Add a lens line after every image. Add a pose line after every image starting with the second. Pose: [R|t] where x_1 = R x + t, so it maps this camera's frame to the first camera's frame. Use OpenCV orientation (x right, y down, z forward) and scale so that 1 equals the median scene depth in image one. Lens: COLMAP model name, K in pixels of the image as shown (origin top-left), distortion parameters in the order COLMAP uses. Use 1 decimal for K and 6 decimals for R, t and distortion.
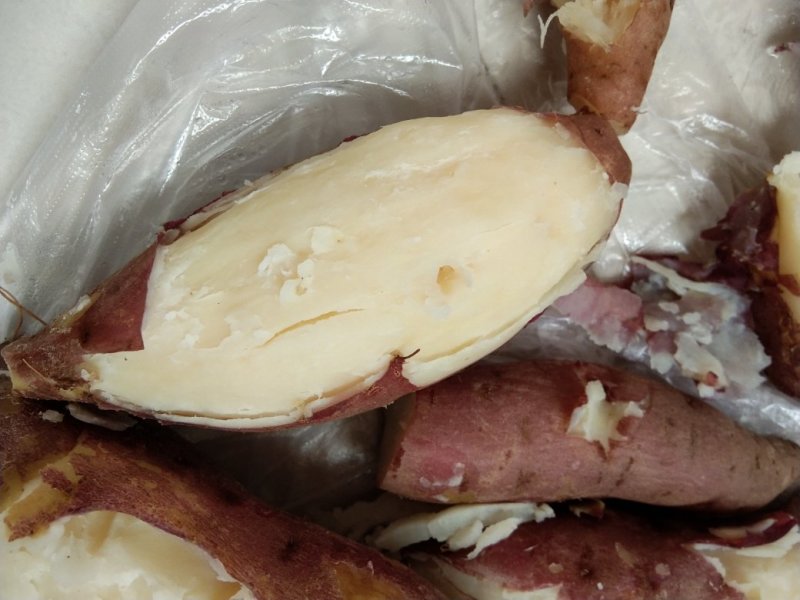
lens RADIAL K [[629.9, 0, 400.0], [0, 629.9, 300.0], [0, 0, 1]] dist [0.094060, -0.162552]
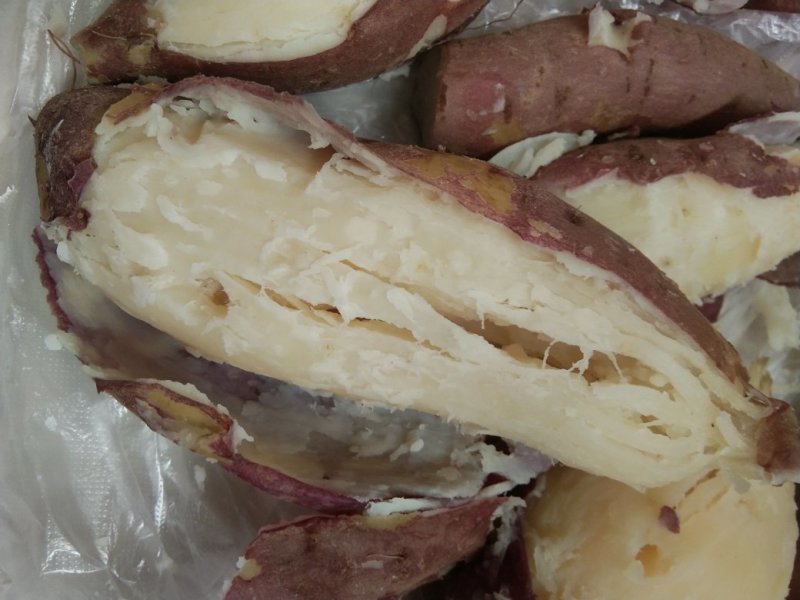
lens RADIAL K [[629.9, 0, 400.0], [0, 629.9, 300.0], [0, 0, 1]] dist [0.094060, -0.162552]
pose [[0.974902, -0.221656, 0.020825, -0.171500], [0.222632, 0.970800, -0.089339, 0.658038], [-0.000414, 0.091733, 0.995784, -0.047262]]
